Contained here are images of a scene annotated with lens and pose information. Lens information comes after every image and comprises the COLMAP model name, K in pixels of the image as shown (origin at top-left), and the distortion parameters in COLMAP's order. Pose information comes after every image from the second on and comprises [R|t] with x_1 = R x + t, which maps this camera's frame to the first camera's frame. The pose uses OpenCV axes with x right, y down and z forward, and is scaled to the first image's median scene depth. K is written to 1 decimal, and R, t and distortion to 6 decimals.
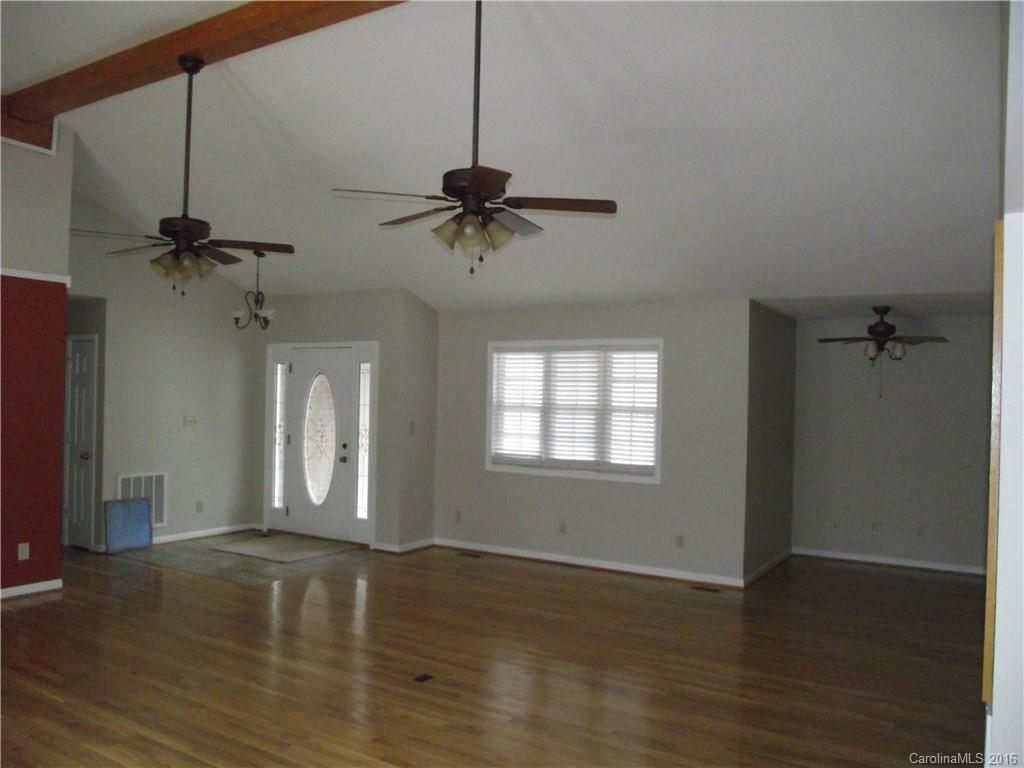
lens RADIAL K [[818.9, 0, 510.9], [0, 818.9, 385.9], [0, 0, 1]] dist [-0.002375, -0.001270]
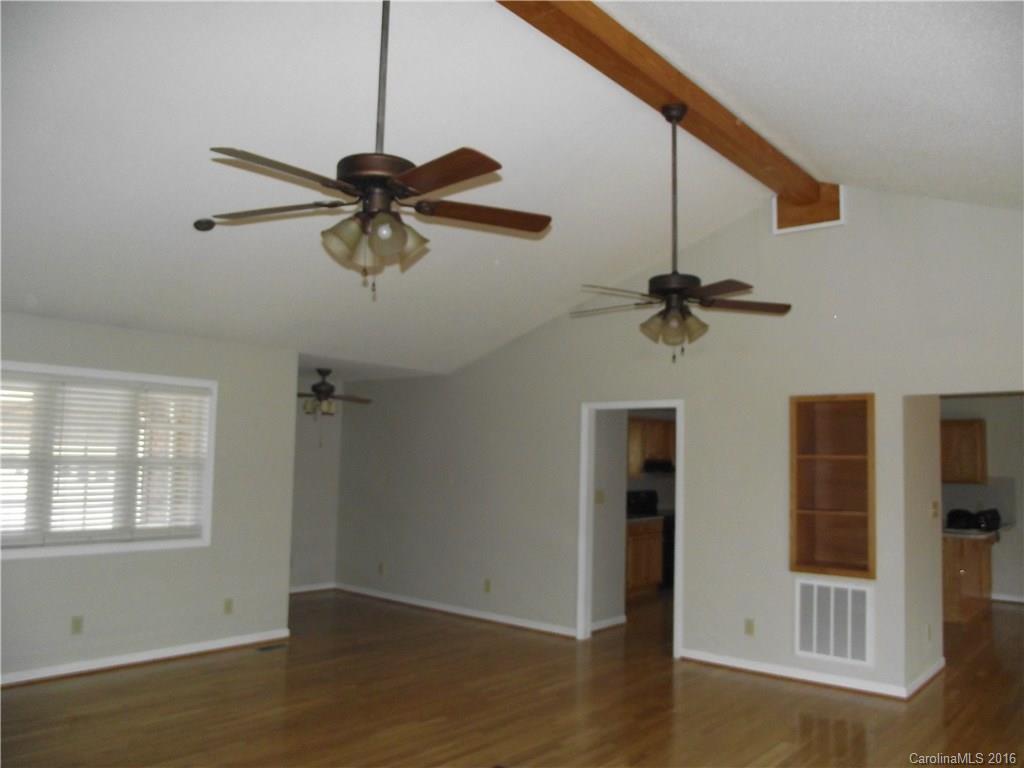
lens RADIAL K [[818.9, 0, 511.3], [0, 818.9, 384.7], [0, 0, 1]] dist [-0.002375, -0.001270]
pose [[0.148965, 0.068946, 0.986436, -0.613090], [-0.035379, 0.997299, -0.064363, -0.007793], [-0.988209, -0.025311, 0.151002, 0.514425]]
